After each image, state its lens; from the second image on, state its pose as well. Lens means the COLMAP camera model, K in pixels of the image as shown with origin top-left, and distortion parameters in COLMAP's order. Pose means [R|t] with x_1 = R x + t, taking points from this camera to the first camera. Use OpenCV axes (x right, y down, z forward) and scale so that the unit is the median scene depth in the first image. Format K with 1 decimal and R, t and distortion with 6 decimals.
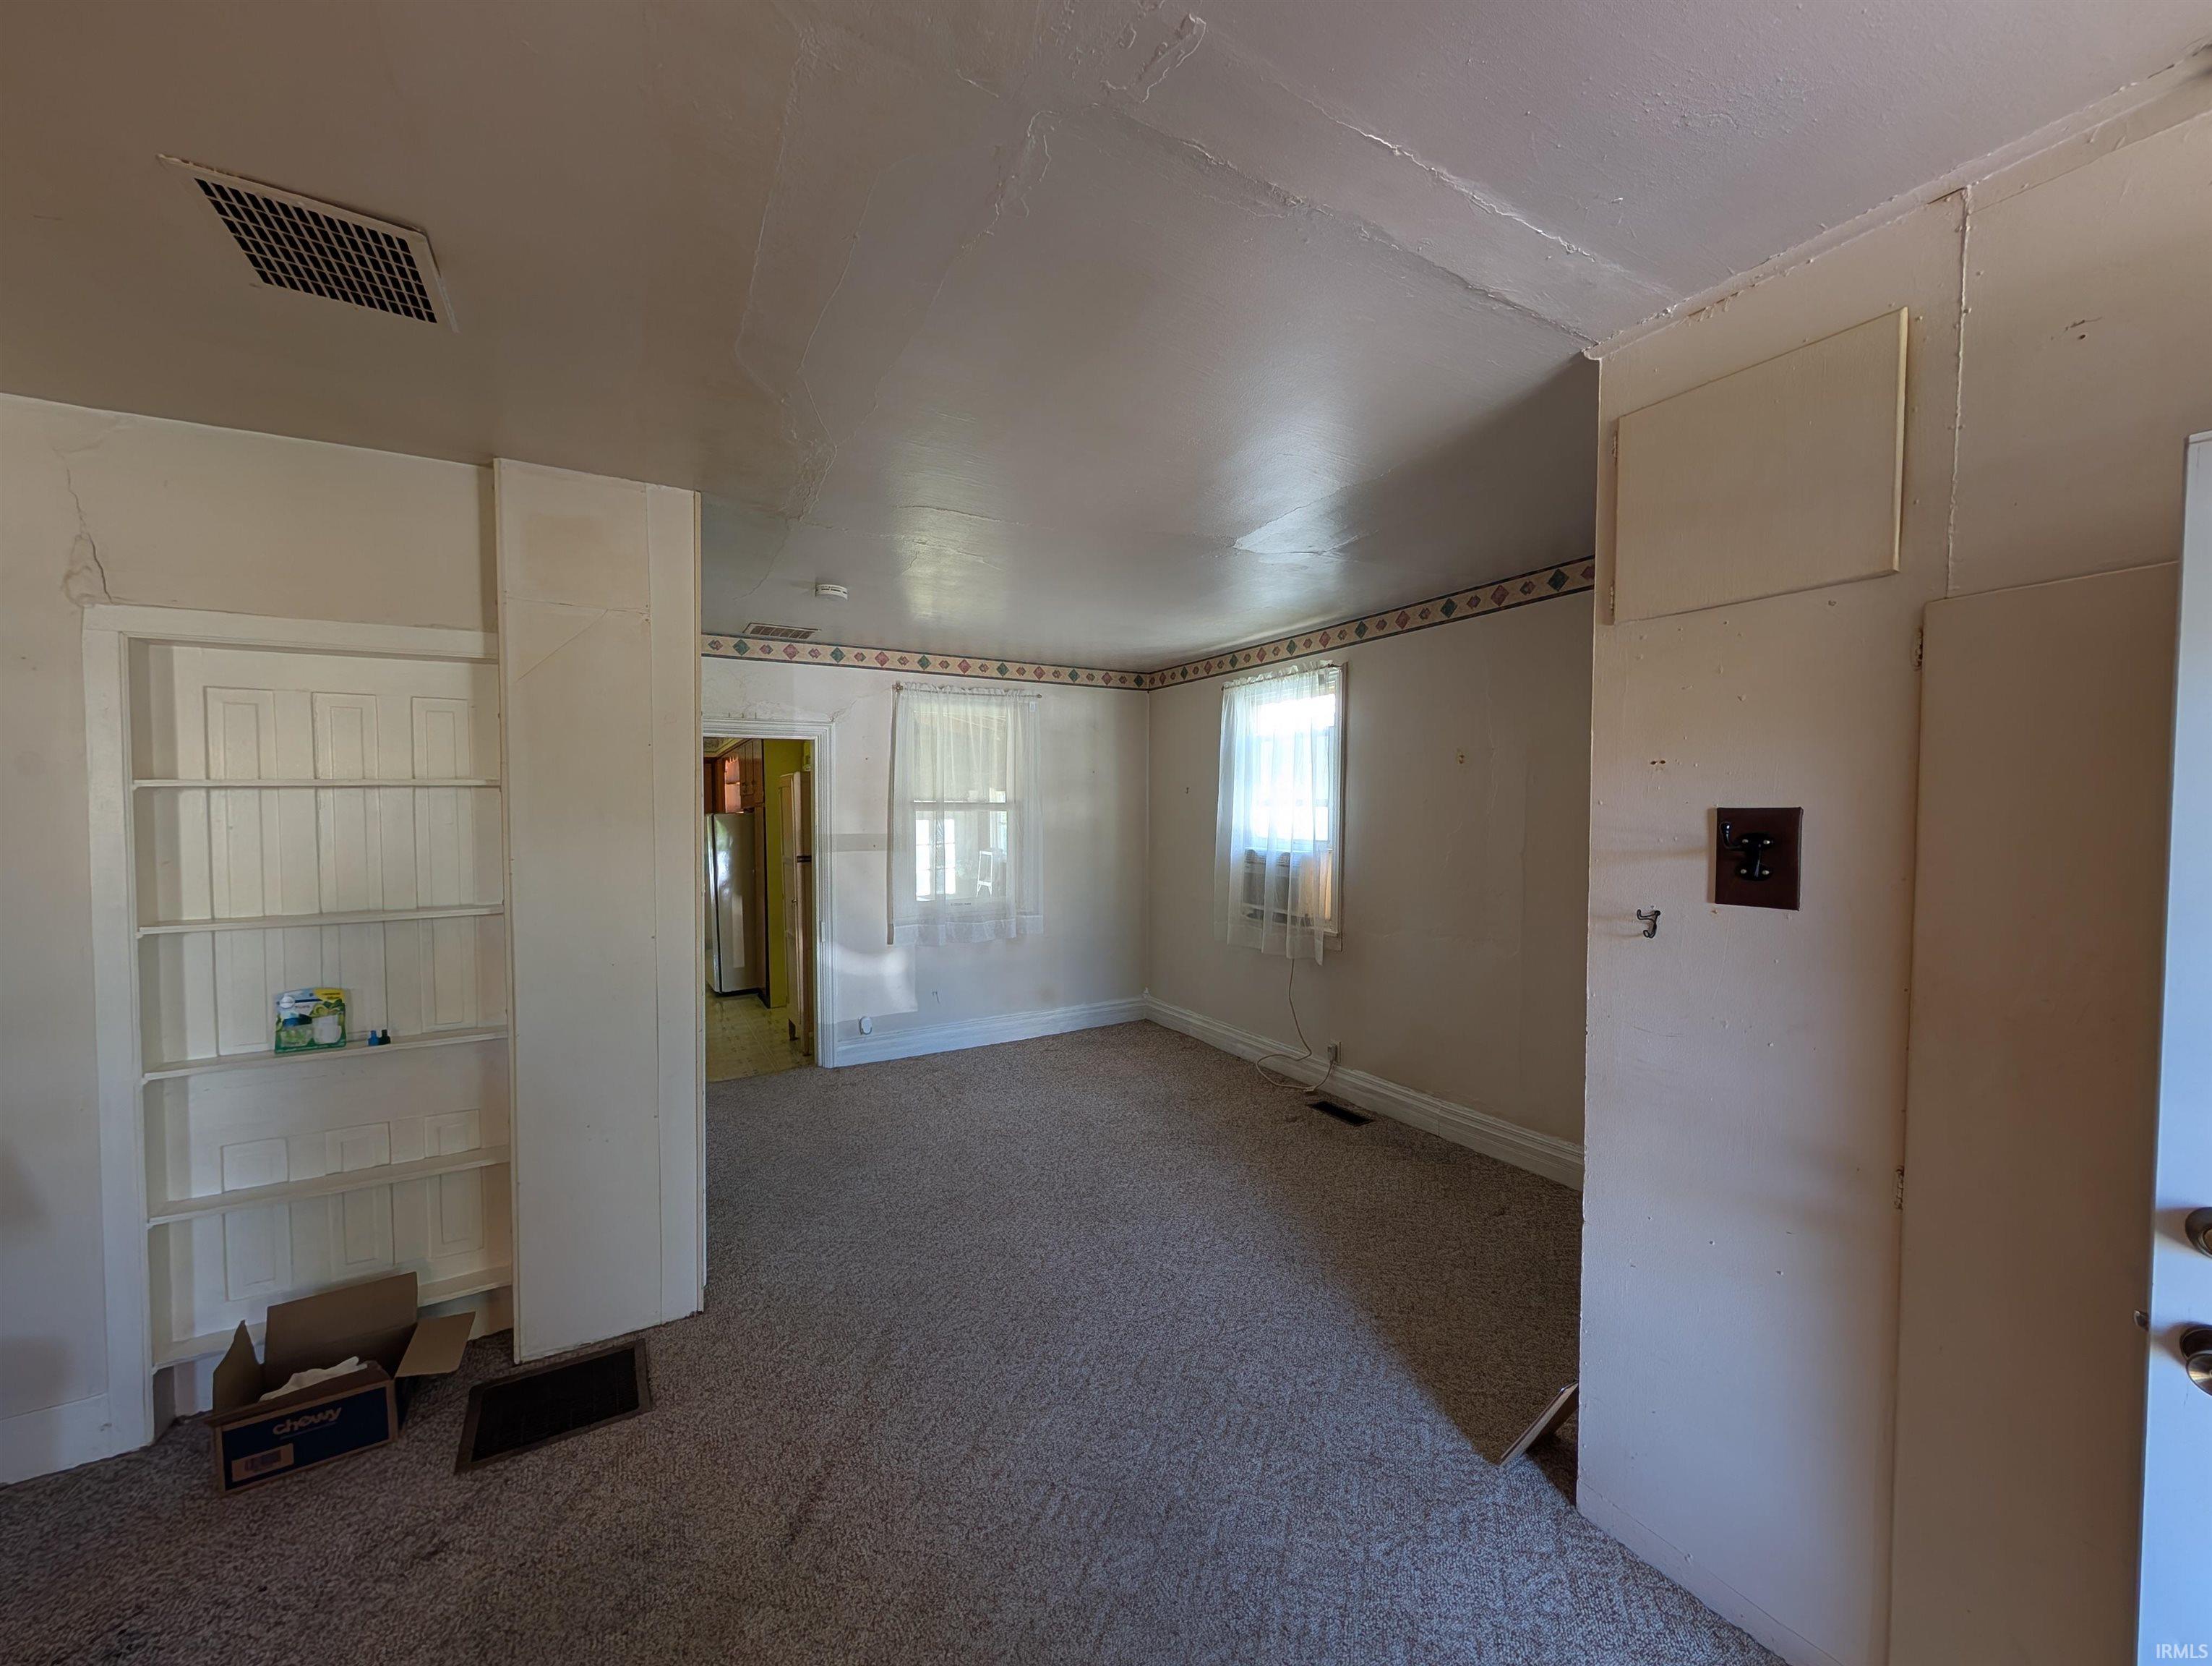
lens RADIAL K [[850.6, 0, 1106.0], [0, 850.6, 833.0], [0, 0, 1]] dist [0.001491, -0.000275]
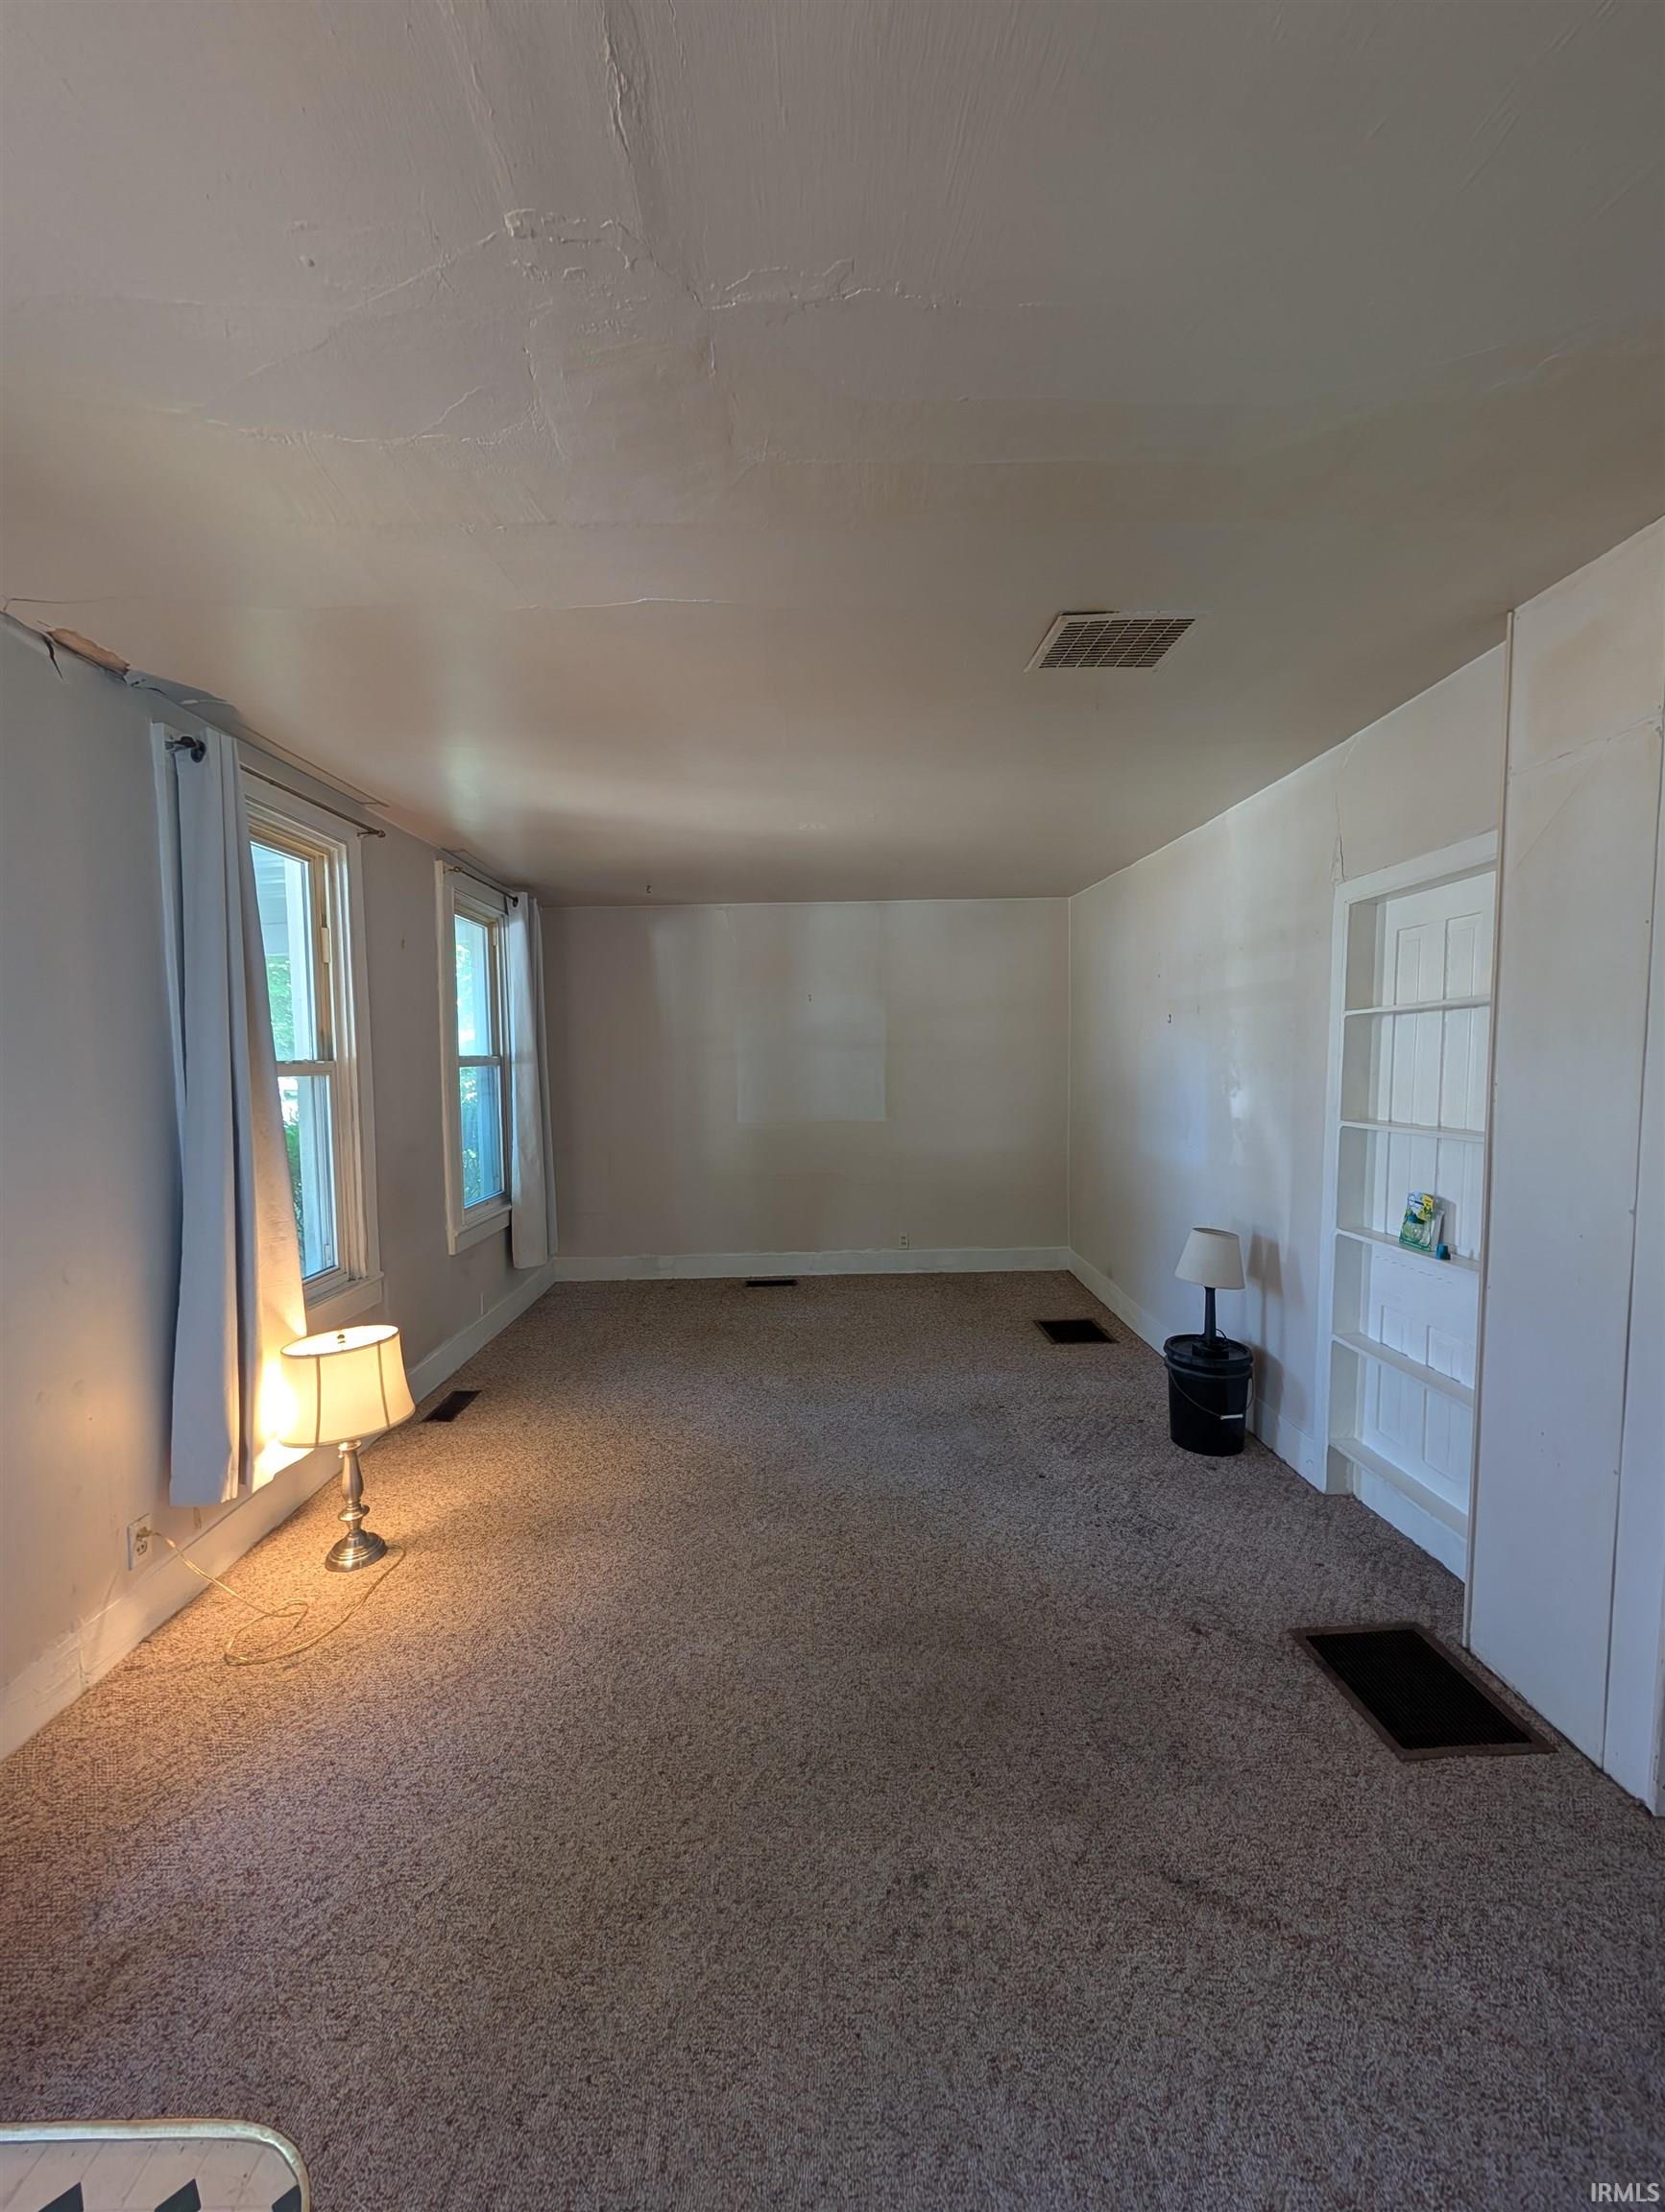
lens RADIAL K [[850.5, 0, 832.5], [0, 850.5, 1106.0], [0, 0, 1]] dist [0.001491, -0.000275]
pose [[-0.489216, 0.058760, -0.870181, 0.395129], [-0.012946, 0.997129, 0.074611, -0.002049], [0.872067, 0.047766, -0.487051, 0.865679]]
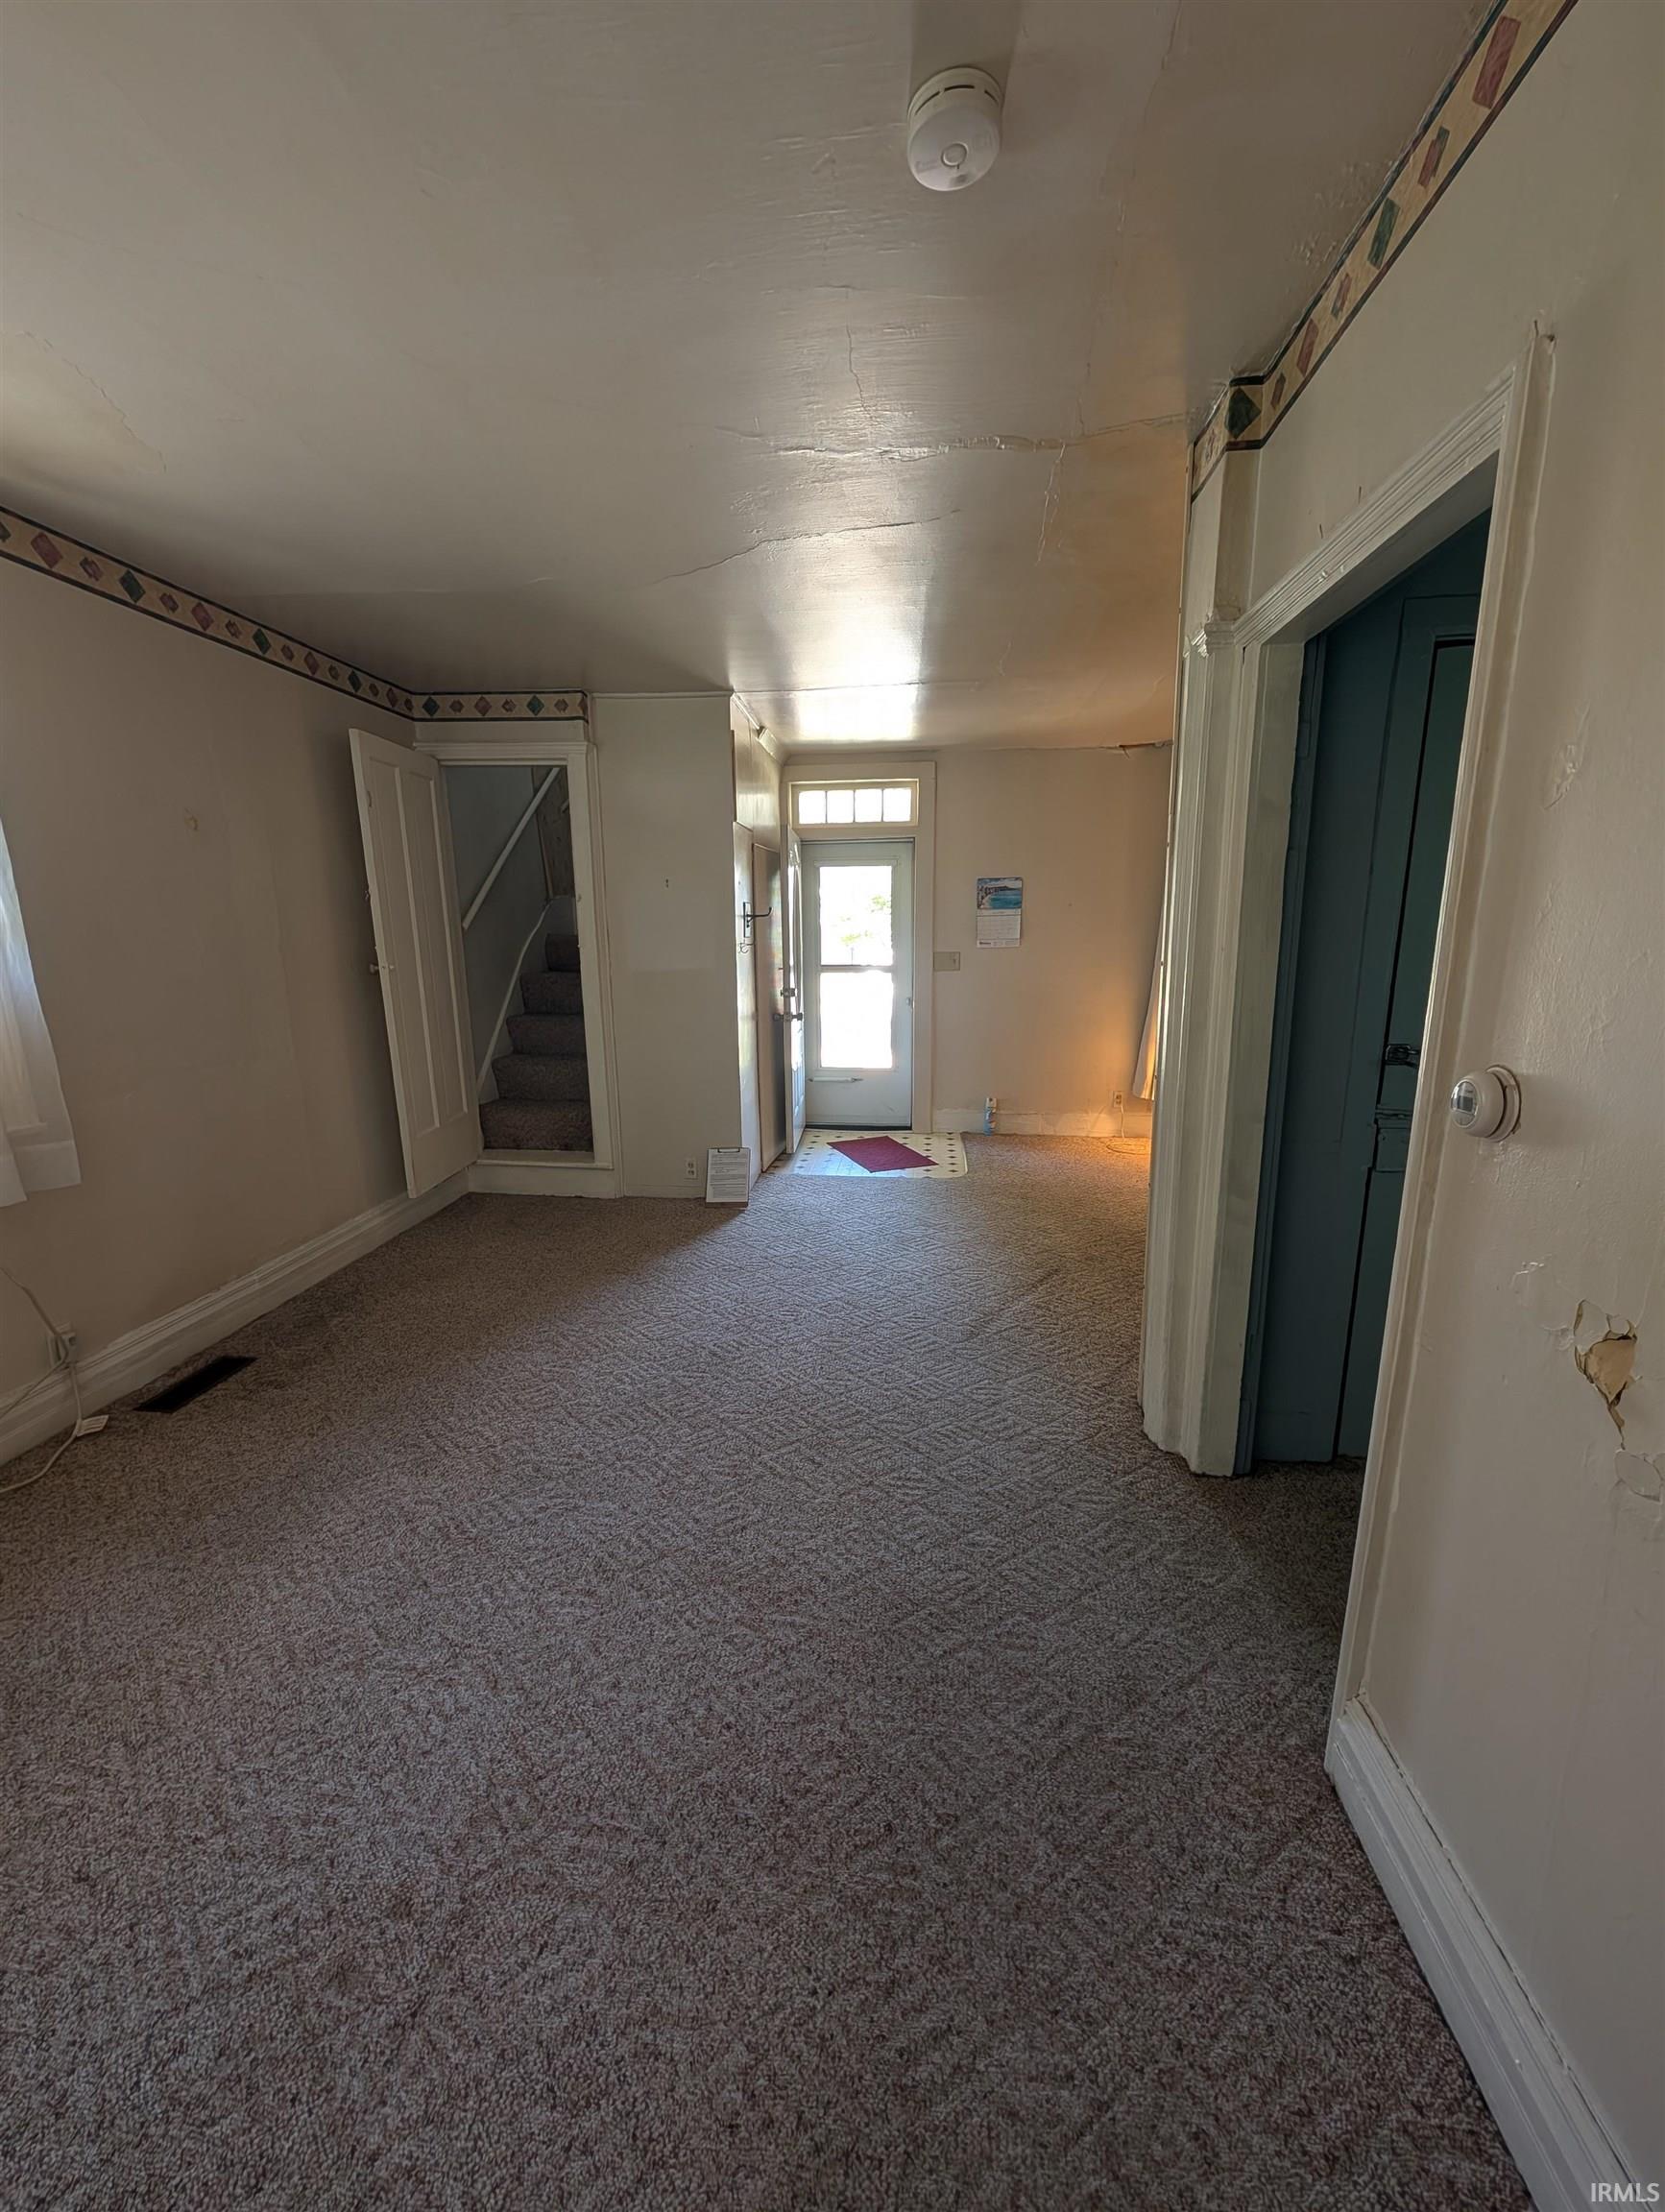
lens RADIAL K [[850.5, 0, 832.5], [0, 850.5, 1106.0], [0, 0, 1]] dist [0.001491, -0.000275]
pose [[-0.808888, -0.107896, 0.577978, -0.868598], [0.028129, 0.974791, 0.221340, 0.007810], [-0.587290, 0.195297, -0.785462, 2.304140]]
